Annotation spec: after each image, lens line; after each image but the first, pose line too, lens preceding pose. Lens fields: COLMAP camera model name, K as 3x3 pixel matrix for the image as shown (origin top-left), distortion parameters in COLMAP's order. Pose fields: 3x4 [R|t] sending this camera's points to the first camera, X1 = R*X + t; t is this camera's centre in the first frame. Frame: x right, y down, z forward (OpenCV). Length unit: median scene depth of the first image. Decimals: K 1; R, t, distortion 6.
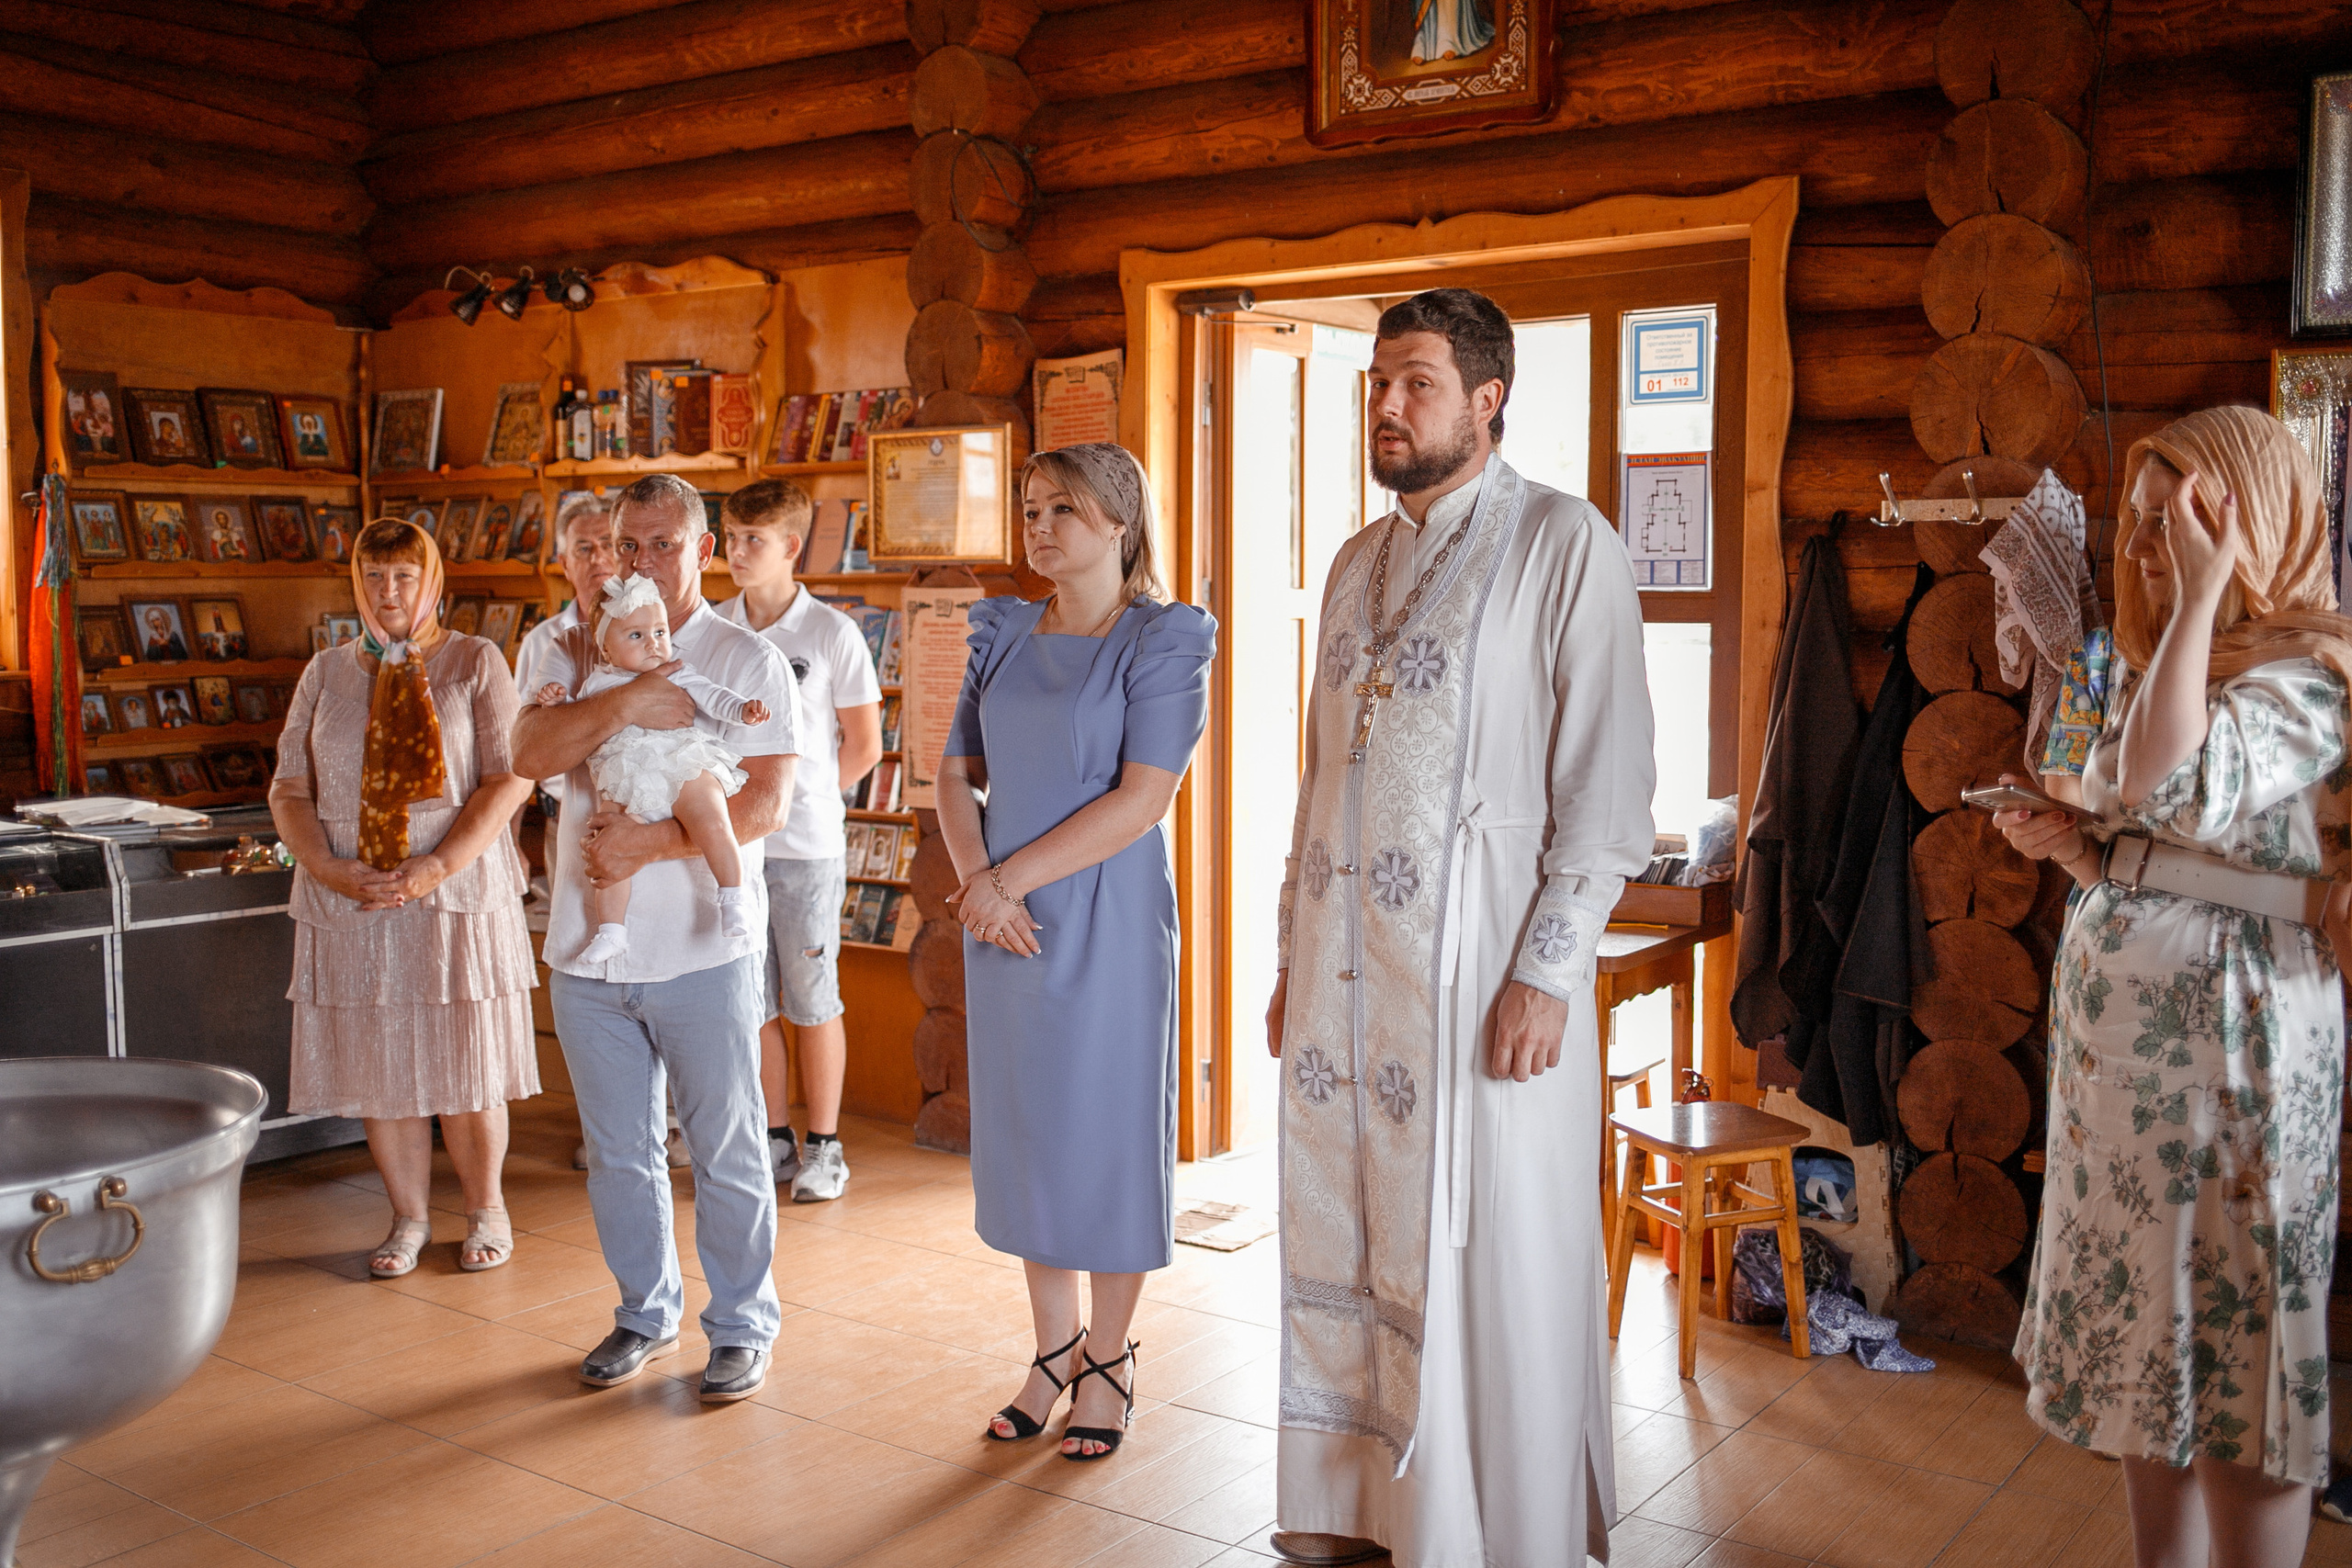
lens RADIAL K [[2297.5, 0, 1173.7], [0, 2297.5, 780.3], [0, 0, 1]] dist [-0.044905, 0.000000]
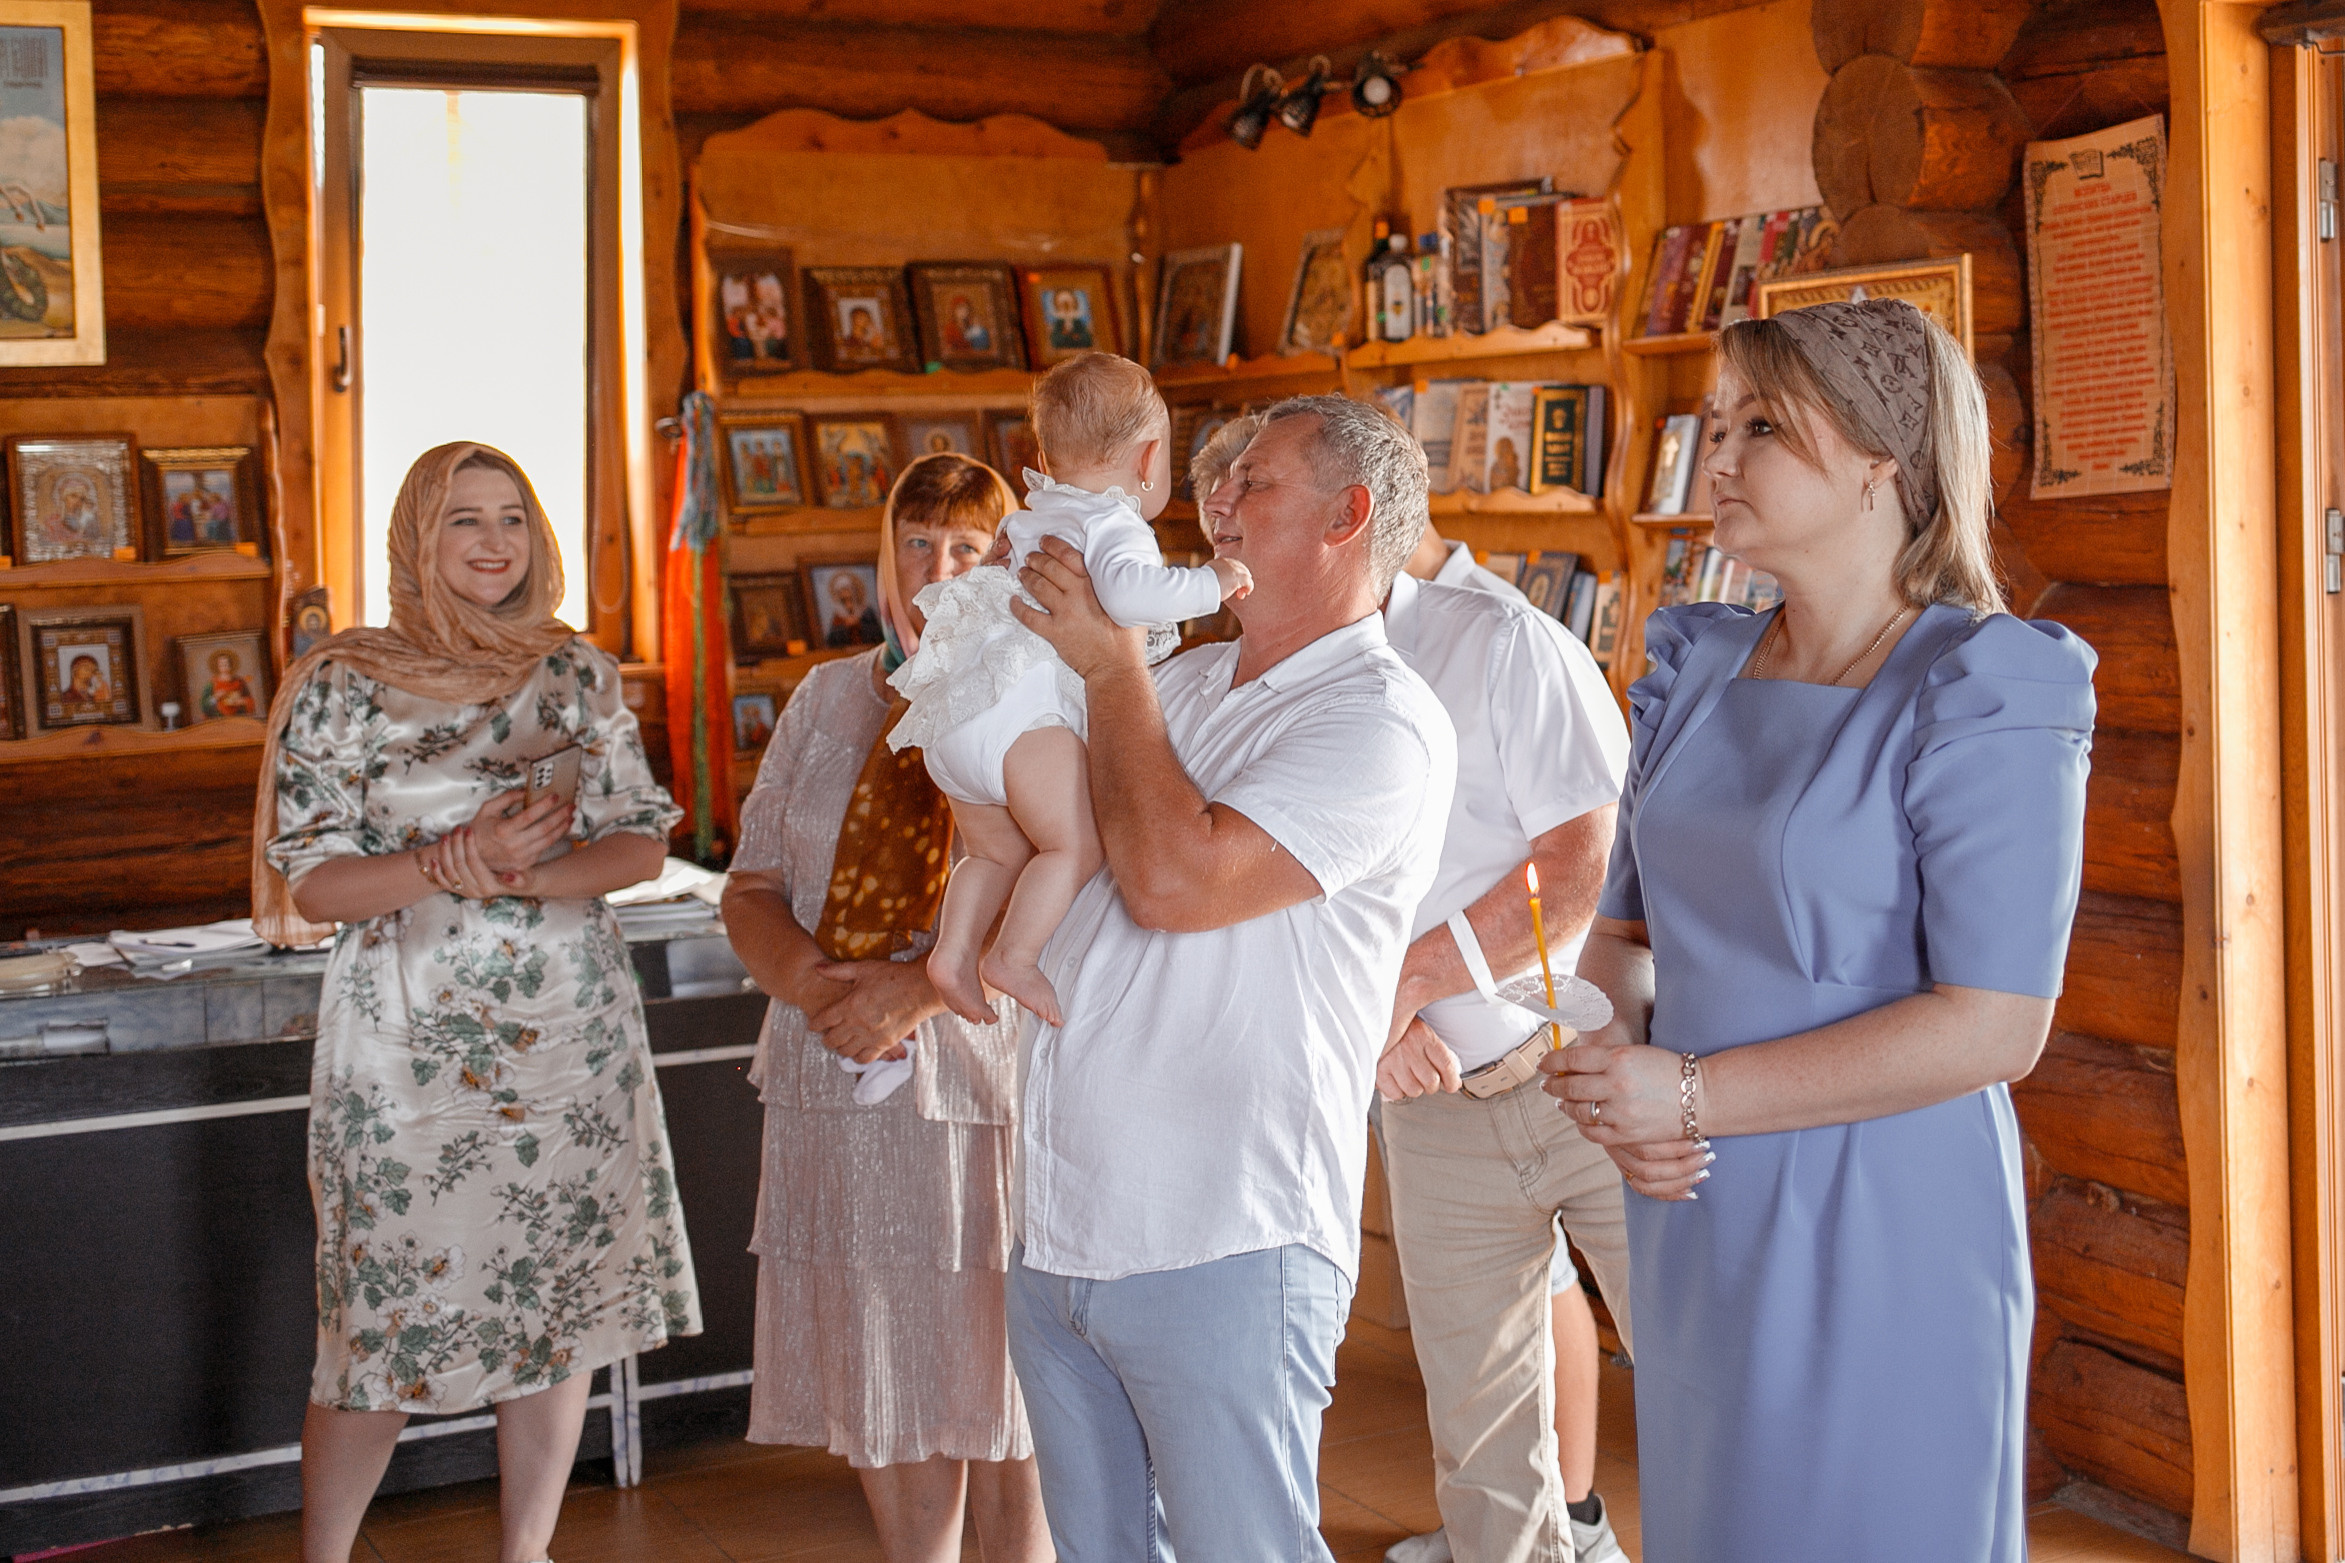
lens RADIAL K [[3075.2, 0, 1274.5], [0, 3075.2, 516.8], [0, 0, 1]] dist [-0.042982, 0.000000]
pose [[0.906295, -0.022217, -0.422061, 0.087762], [-0.007019, 0.997688, -0.067590, -0.032194], [0.422587, 0.064219, 0.904044, 0.205557]]
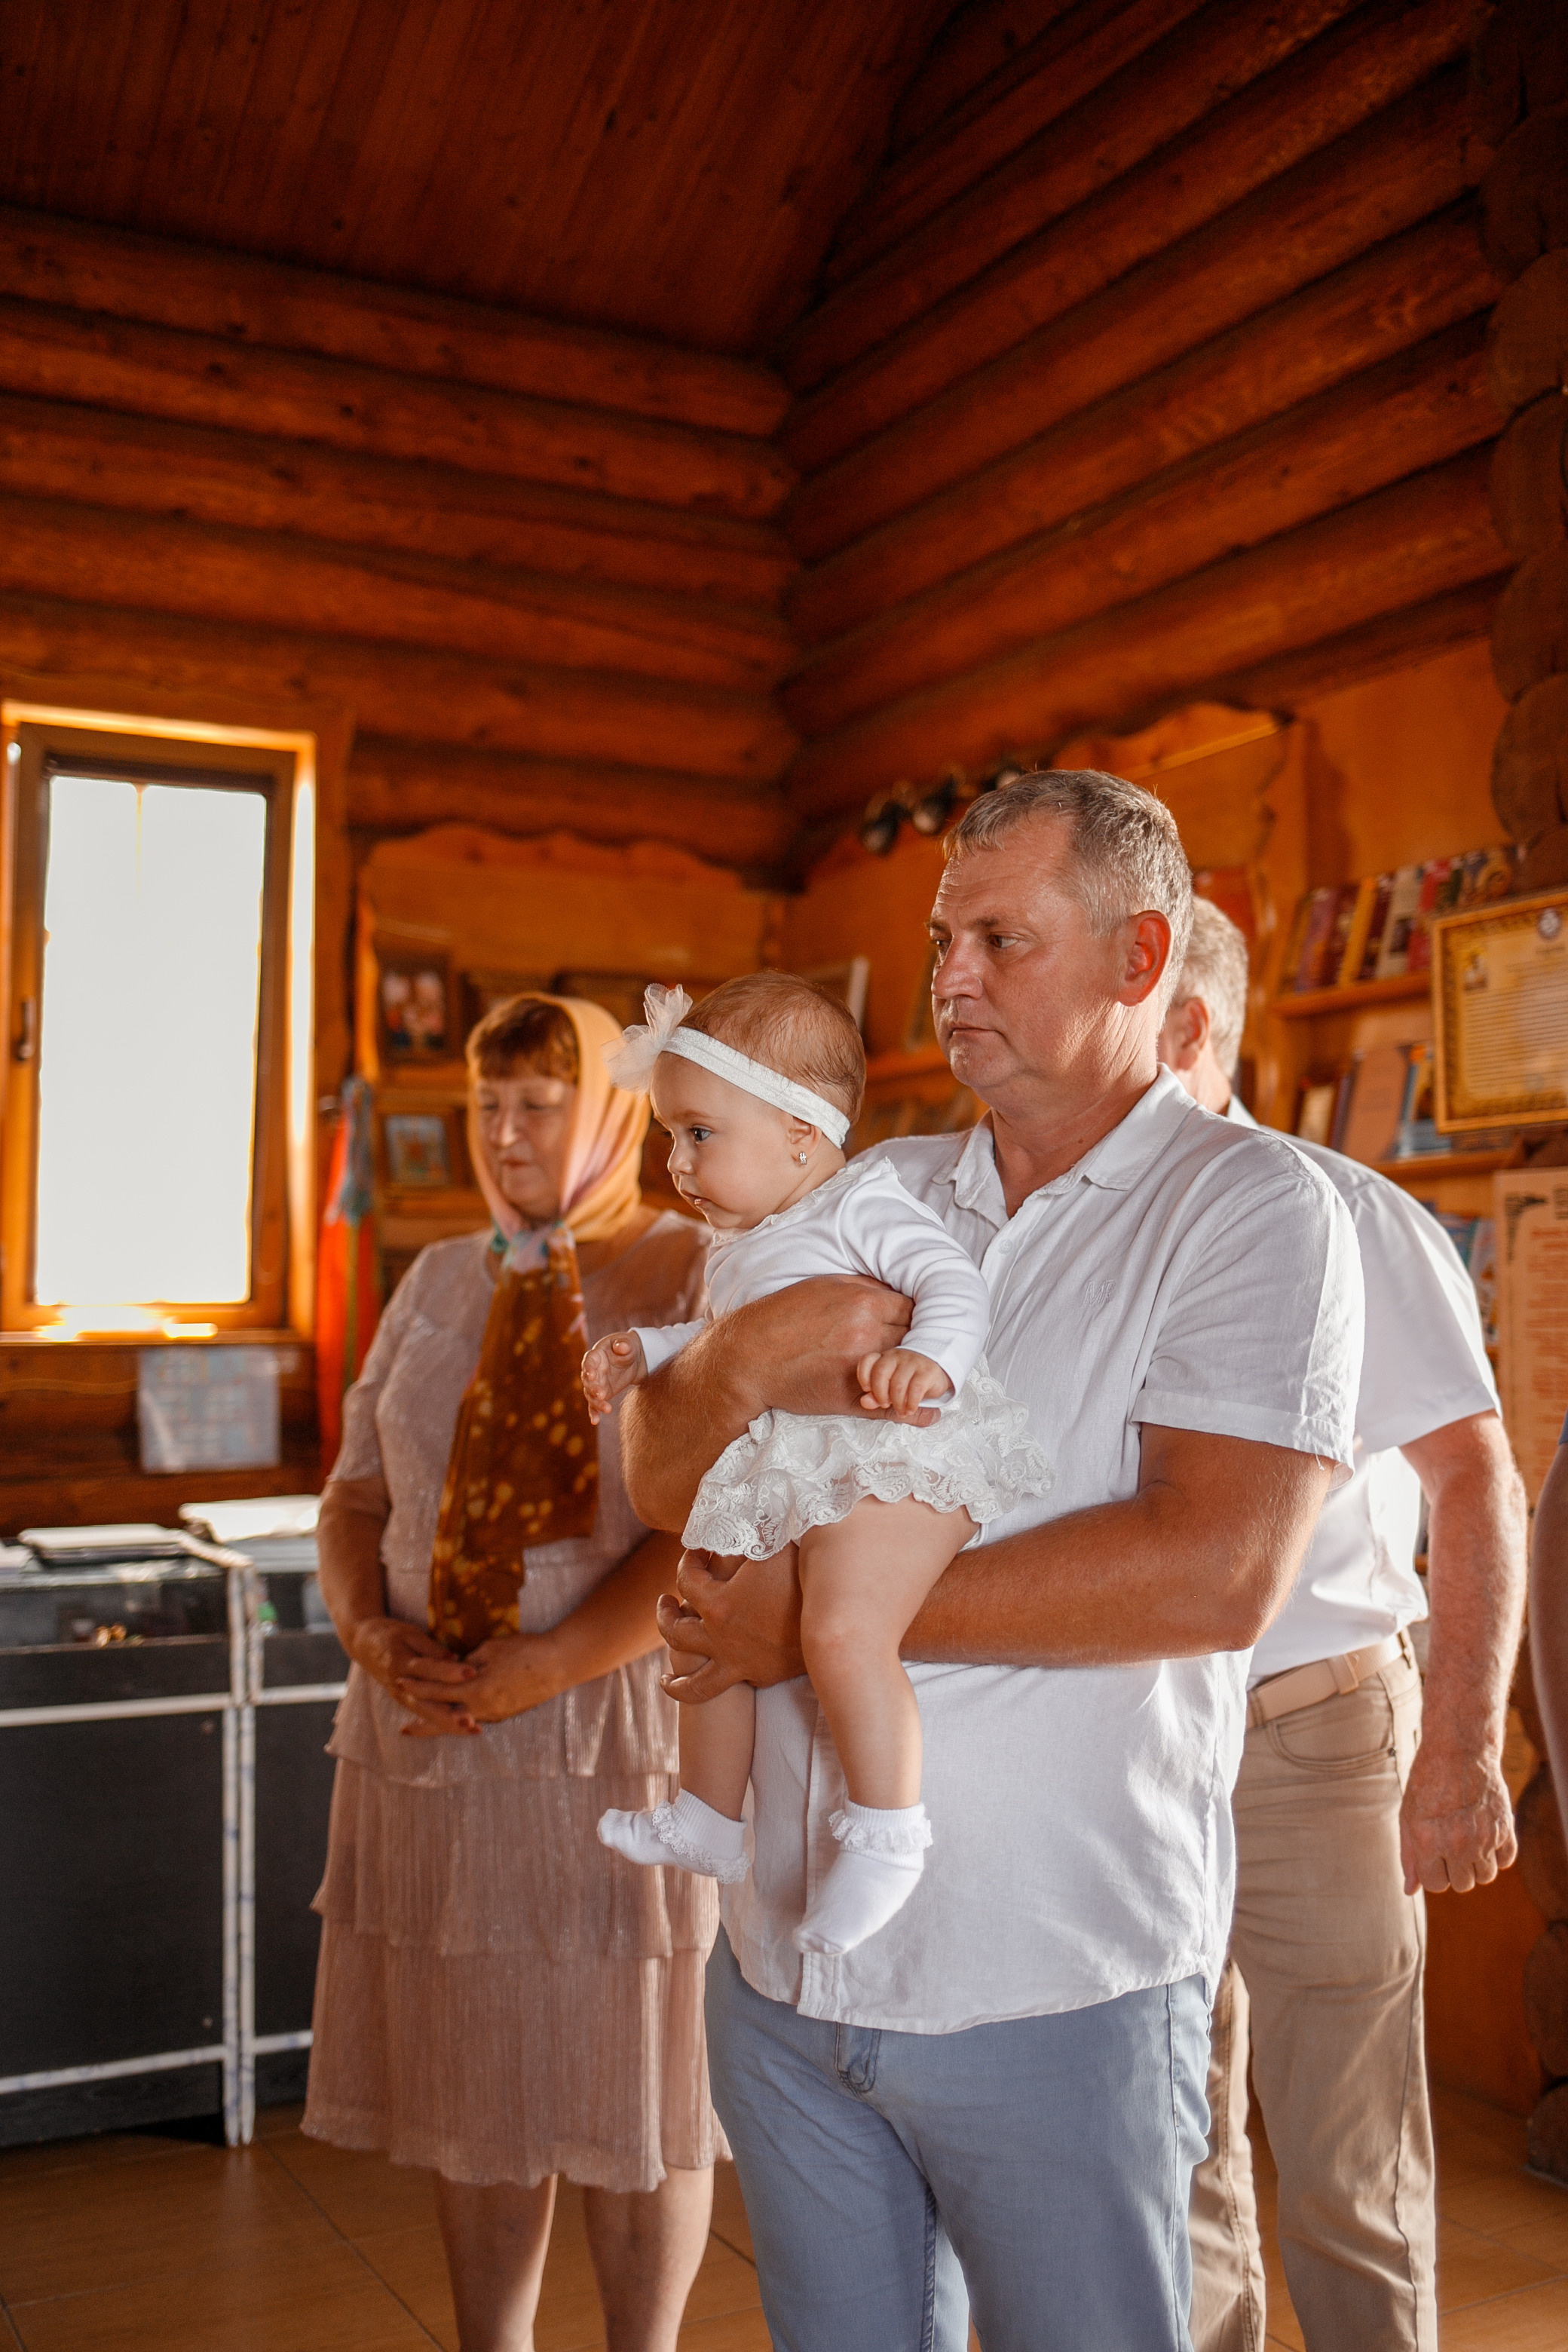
lens RADIAL K [[2297.8, 0, 794.0], [0, 2297.8, 1172.8], [0, 0, 1]] dist [-0.044905, 0.000000]
pose [[0.905137, -0.034760, -0.423696, -0.031670], [-0.028138, 0.989568, -0.141295, 0.003327], [0.424188, 0.139813, 0.894716, 0.385943]]
